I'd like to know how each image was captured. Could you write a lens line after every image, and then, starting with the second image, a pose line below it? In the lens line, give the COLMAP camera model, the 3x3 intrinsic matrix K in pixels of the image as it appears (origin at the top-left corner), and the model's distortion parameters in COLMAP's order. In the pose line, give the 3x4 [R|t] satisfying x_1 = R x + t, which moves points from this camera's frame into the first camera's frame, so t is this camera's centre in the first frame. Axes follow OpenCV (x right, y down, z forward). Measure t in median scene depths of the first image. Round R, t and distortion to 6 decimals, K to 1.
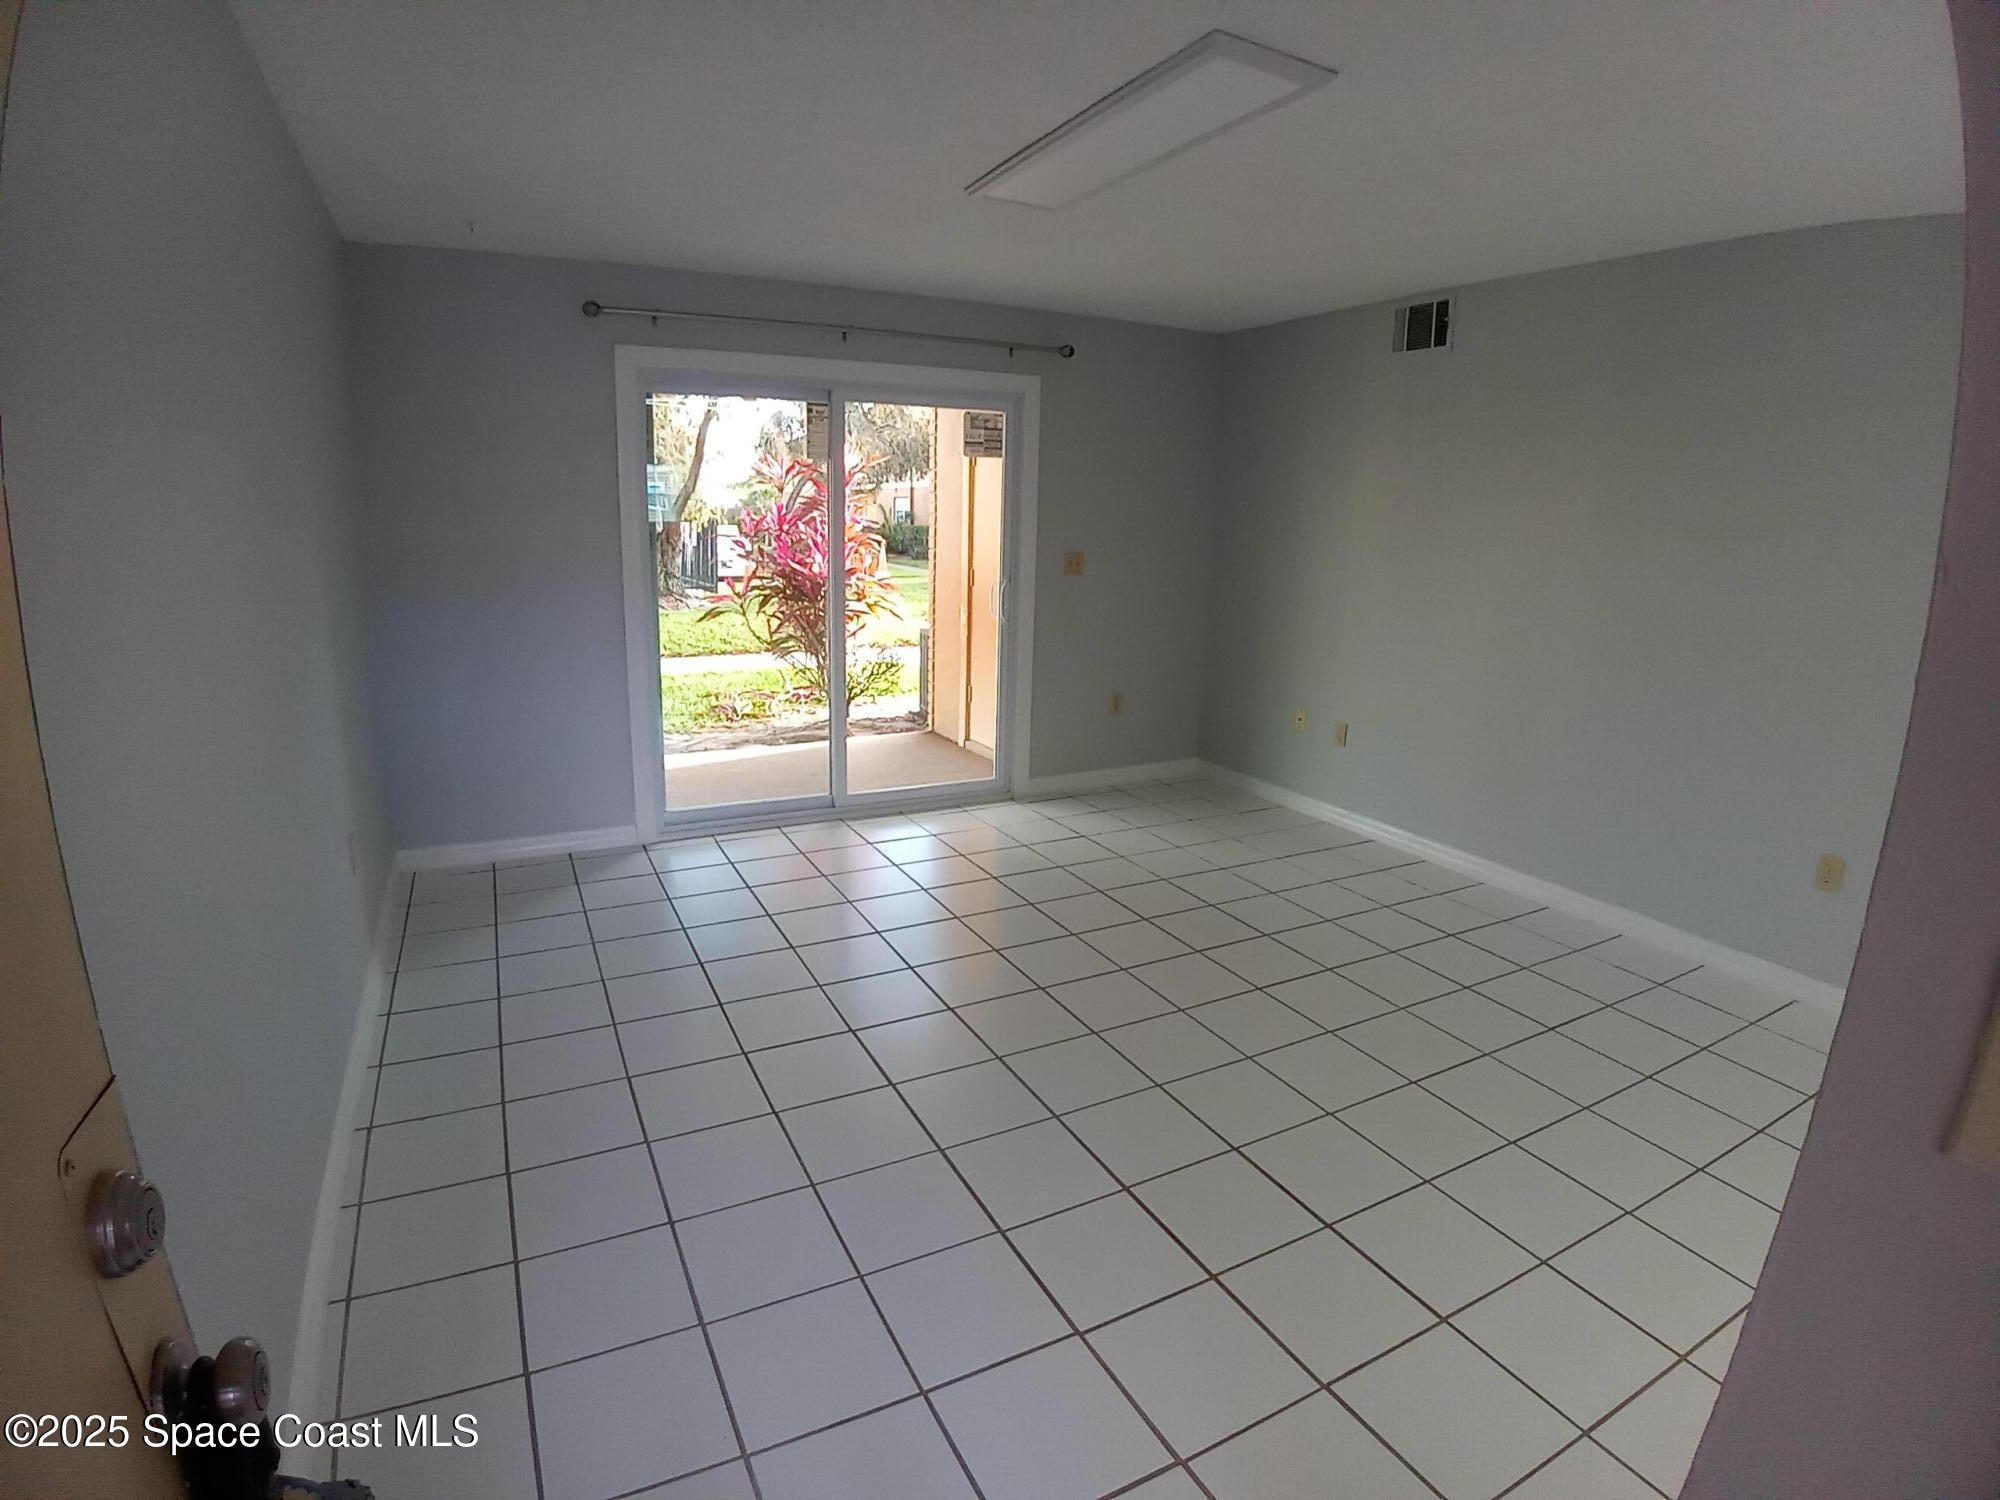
lens RADIAL K [[1005.8, 0, 999.4], [0, 1005.8, 743.7], [0, 0, 1]] dist [-0.098546, 0.002088]
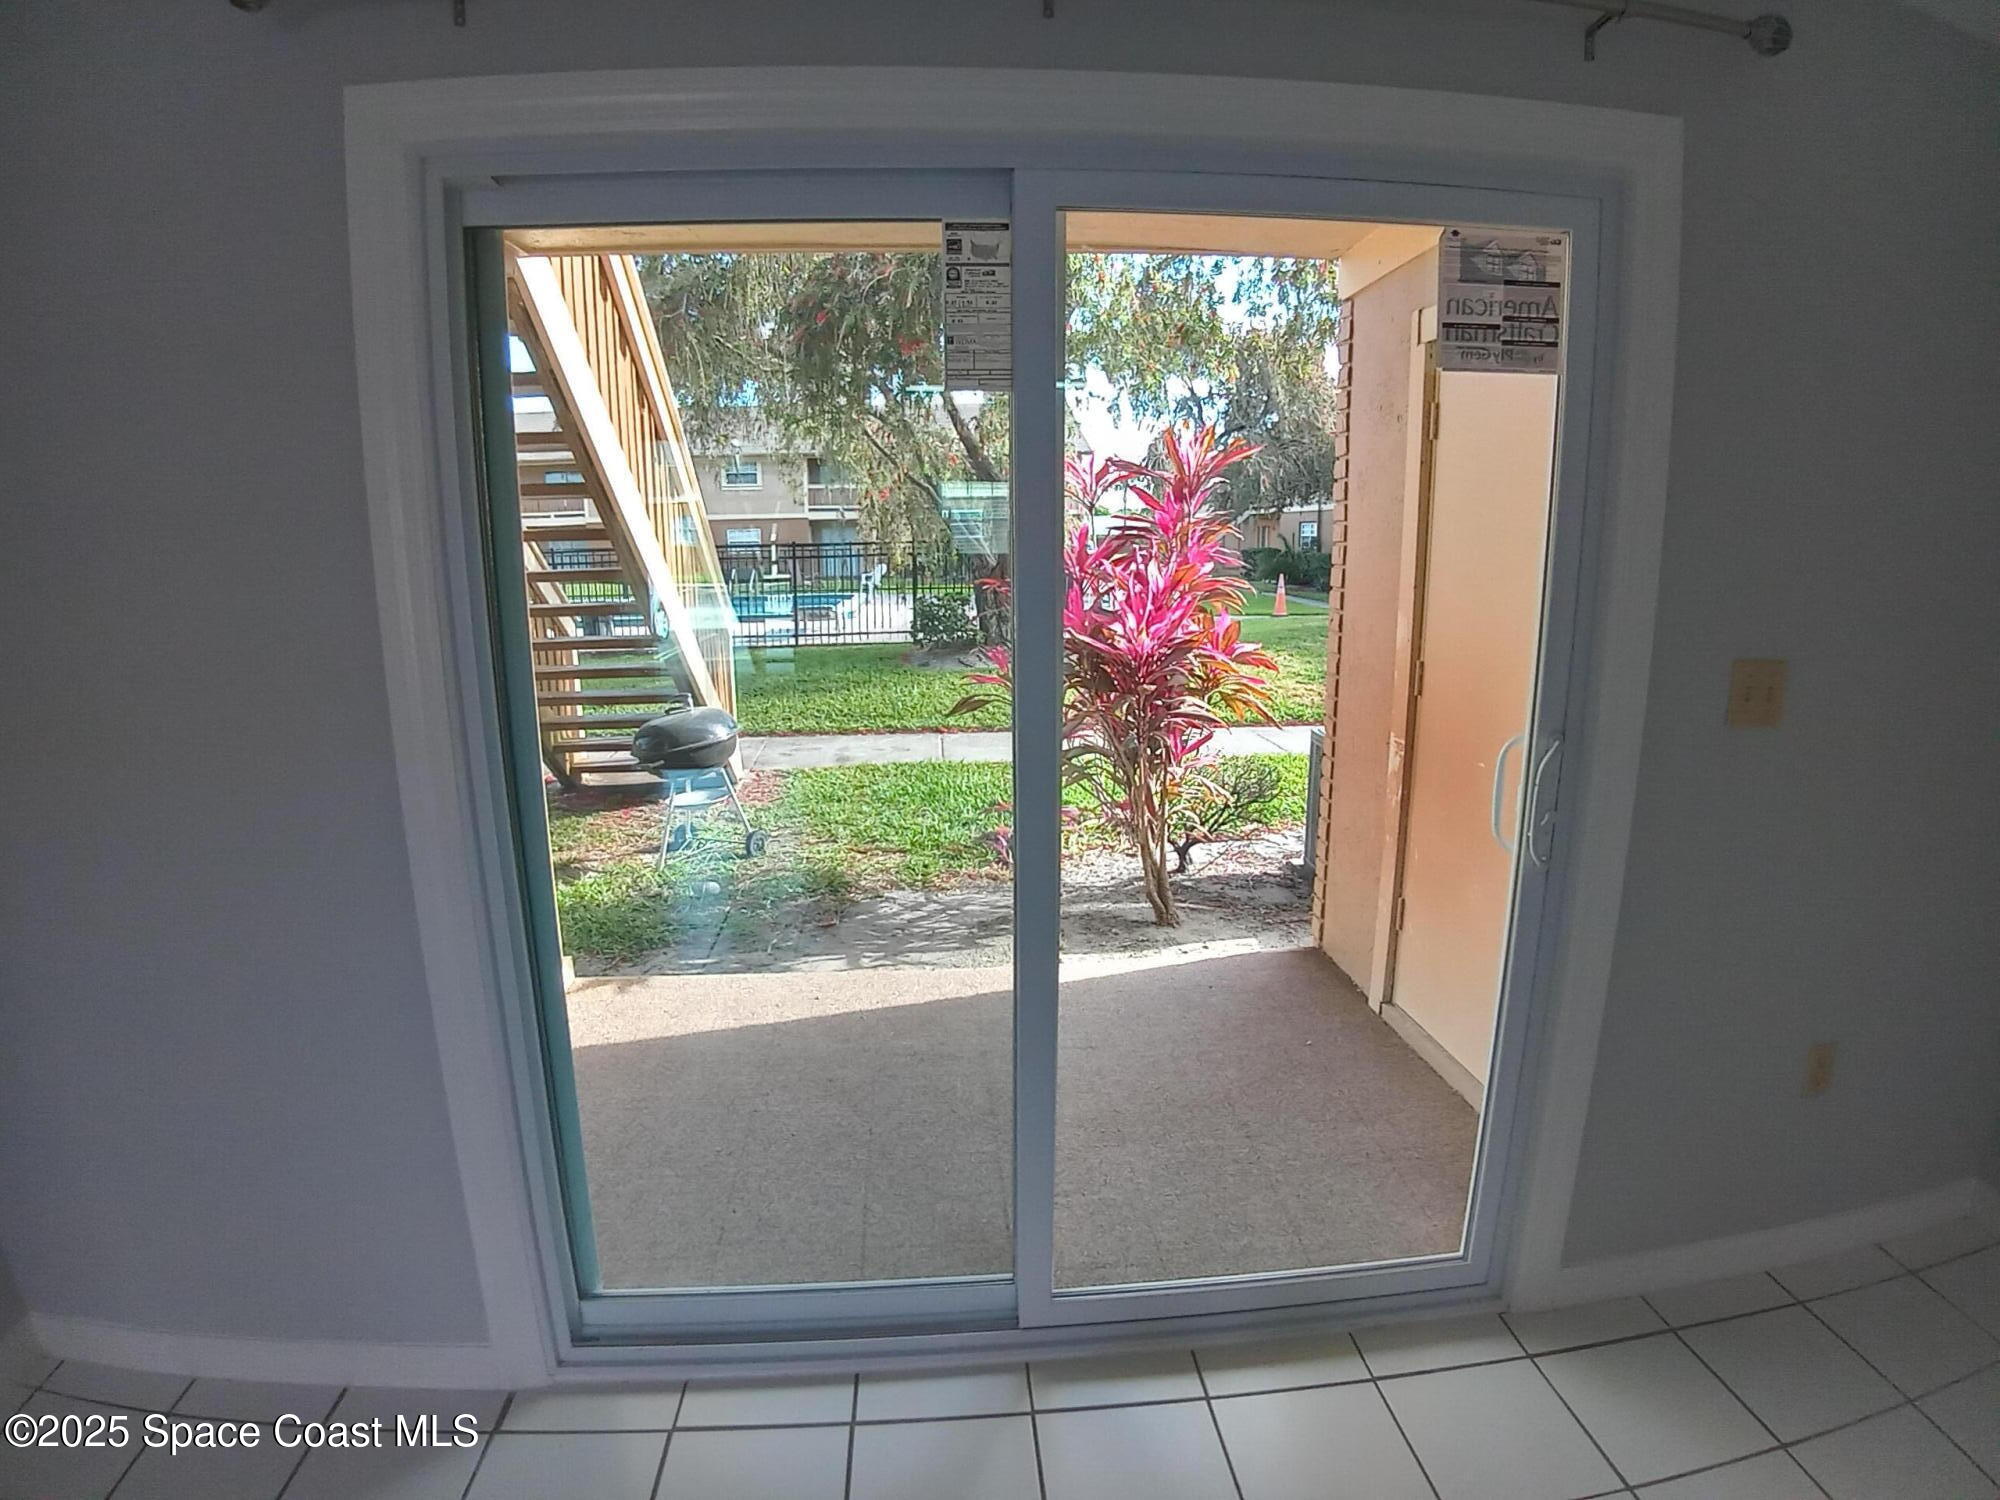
lens RADIAL K [[1005.8, 0, 999.4], [0, 1005.8, 743.7], [0, 0, 1]] dist [-0.098546, 0.002088]
pose [[0.923323, 0.046175, -0.381238, -0.031207], [-0.056275, 0.998297, -0.015381, -0.117155], [0.379879, 0.035656, 0.924349, 0.501163]]
